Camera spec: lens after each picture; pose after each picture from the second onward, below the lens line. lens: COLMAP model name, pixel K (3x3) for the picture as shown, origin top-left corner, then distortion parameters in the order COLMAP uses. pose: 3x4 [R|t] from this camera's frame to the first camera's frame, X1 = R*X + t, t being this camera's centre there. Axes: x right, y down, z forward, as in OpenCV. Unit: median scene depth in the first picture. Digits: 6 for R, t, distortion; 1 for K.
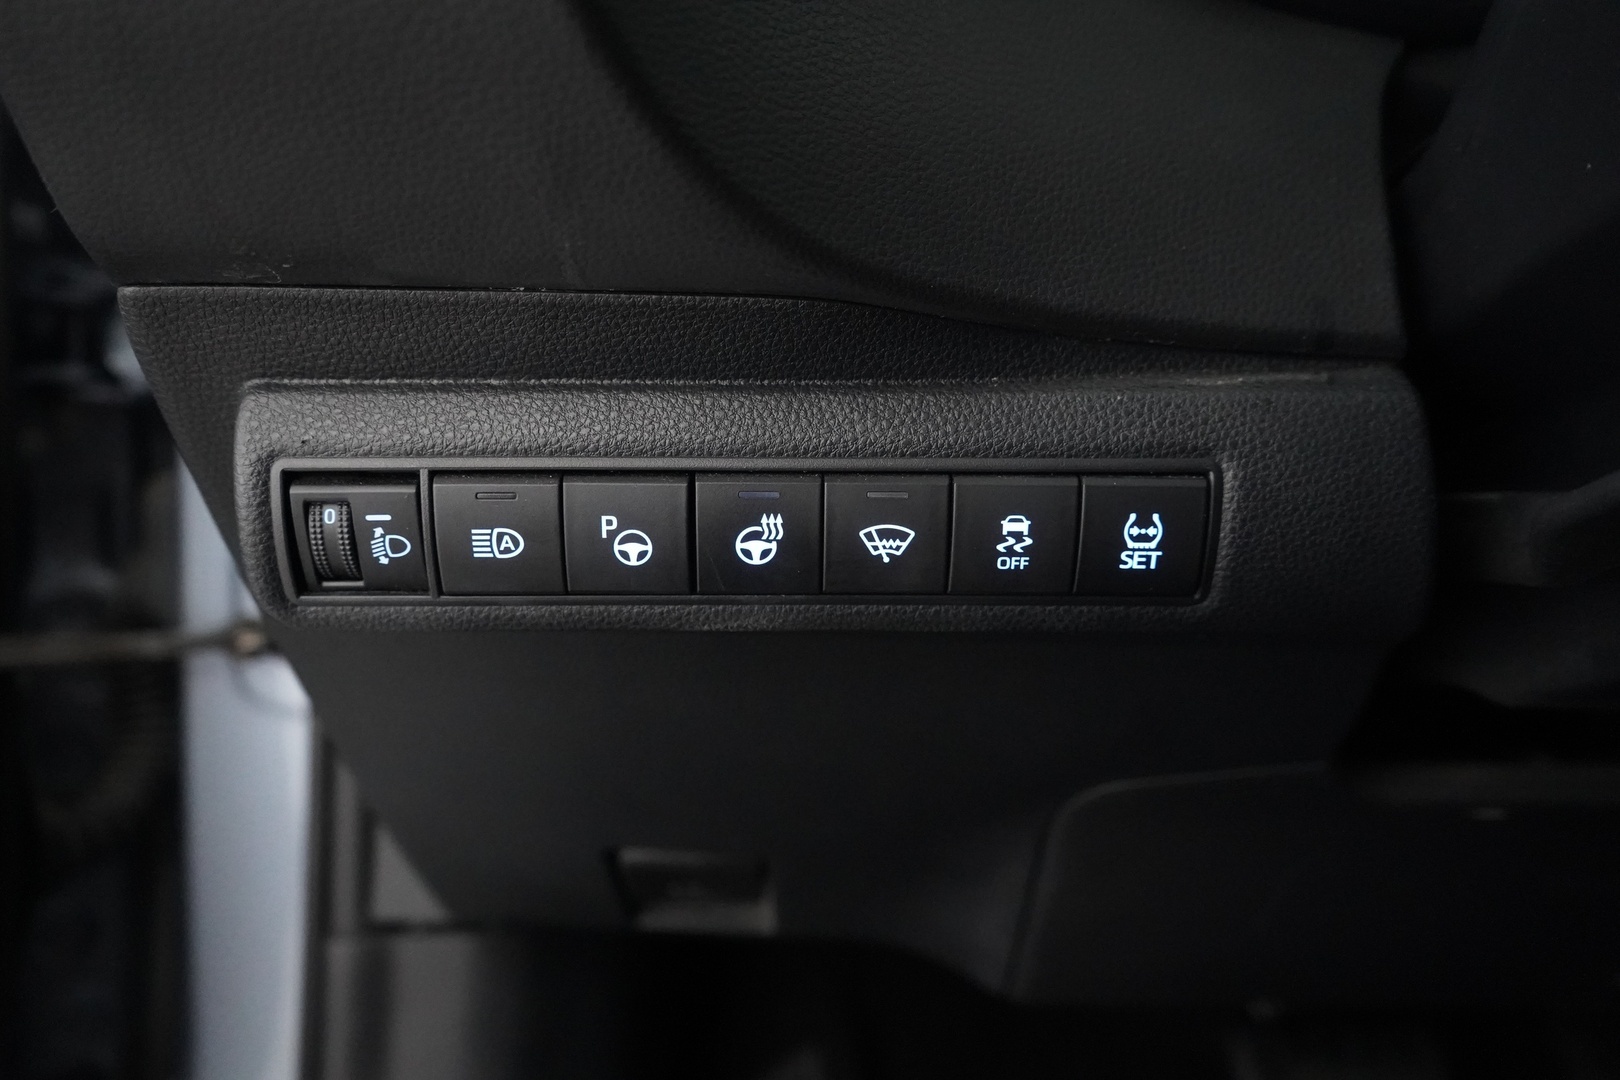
lens RADIAL K [[1308.5, 0, 800.2], [0, 1308.5, 534.9], [0, 0, 1]] dist [-0.009482, 0.014296]
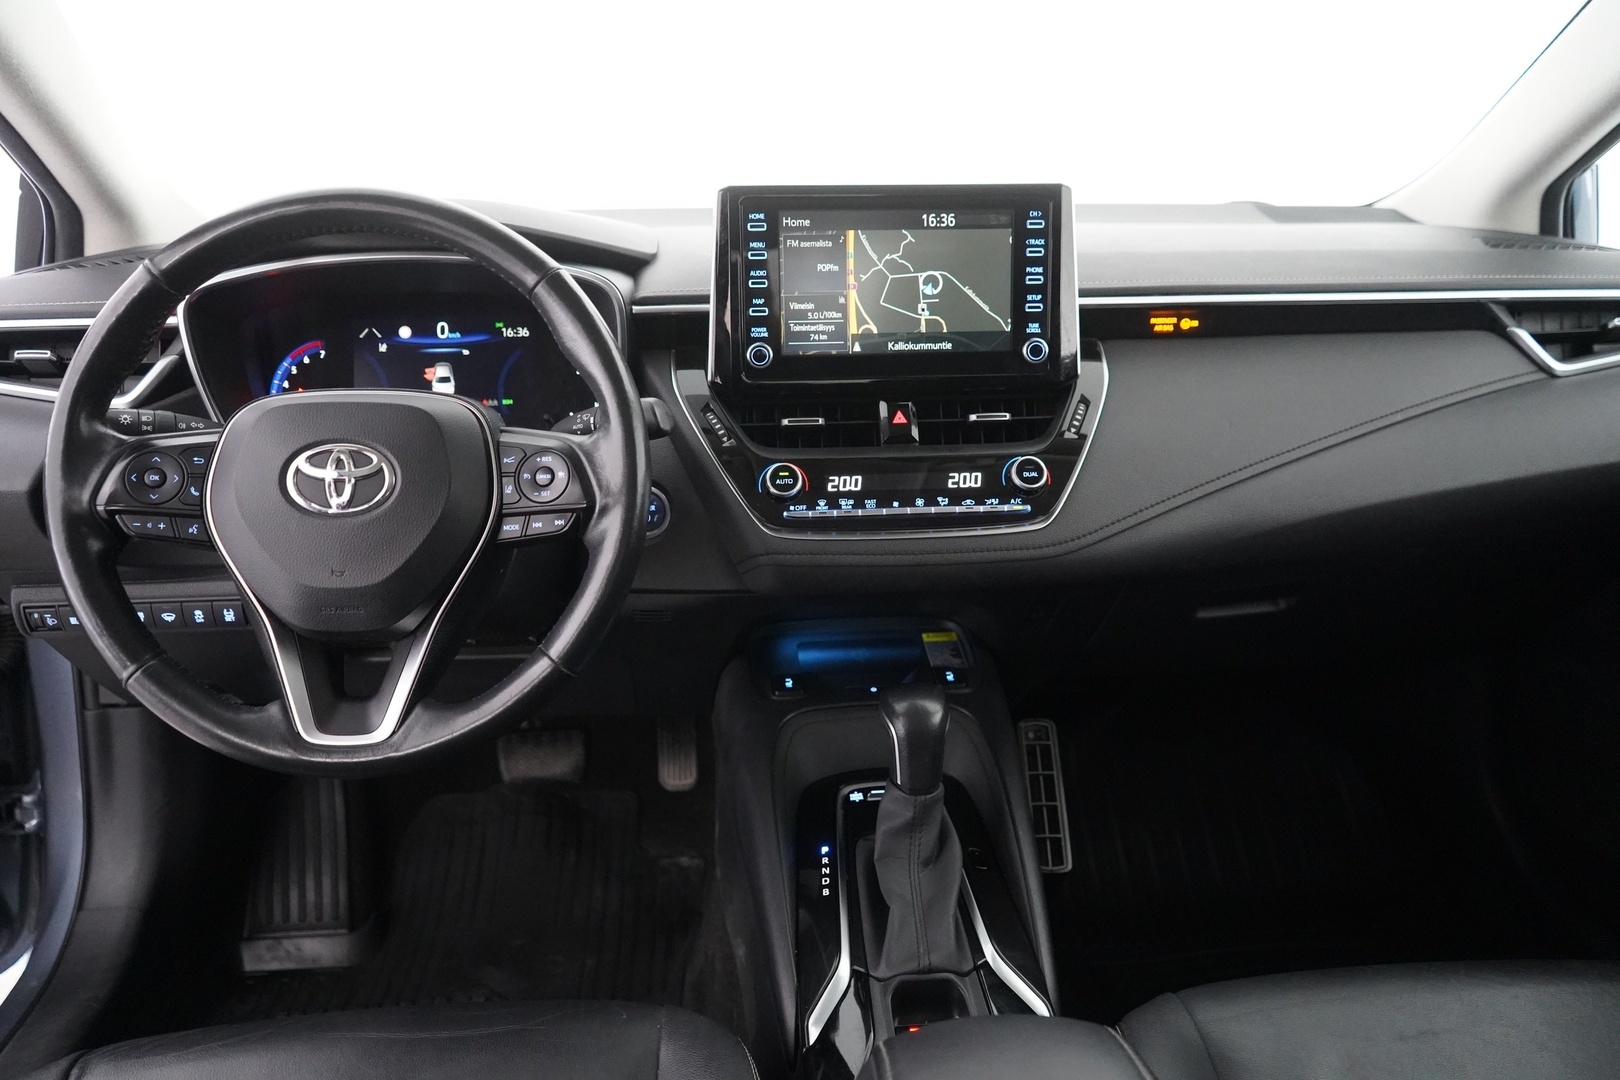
lens RADIAL K [[1308.5, 0, 812.3], [0, 1308.5, 530.3], [0, 0, 1]] dist [-0.009482, 0.014296]
pose [[0.997112, -0.028943, 0.070214, 1.876275], [0.016476, 0.984953, 0.172038, -0.977067], [-0.074137, -0.170384, 0.982585, -3.337150]]
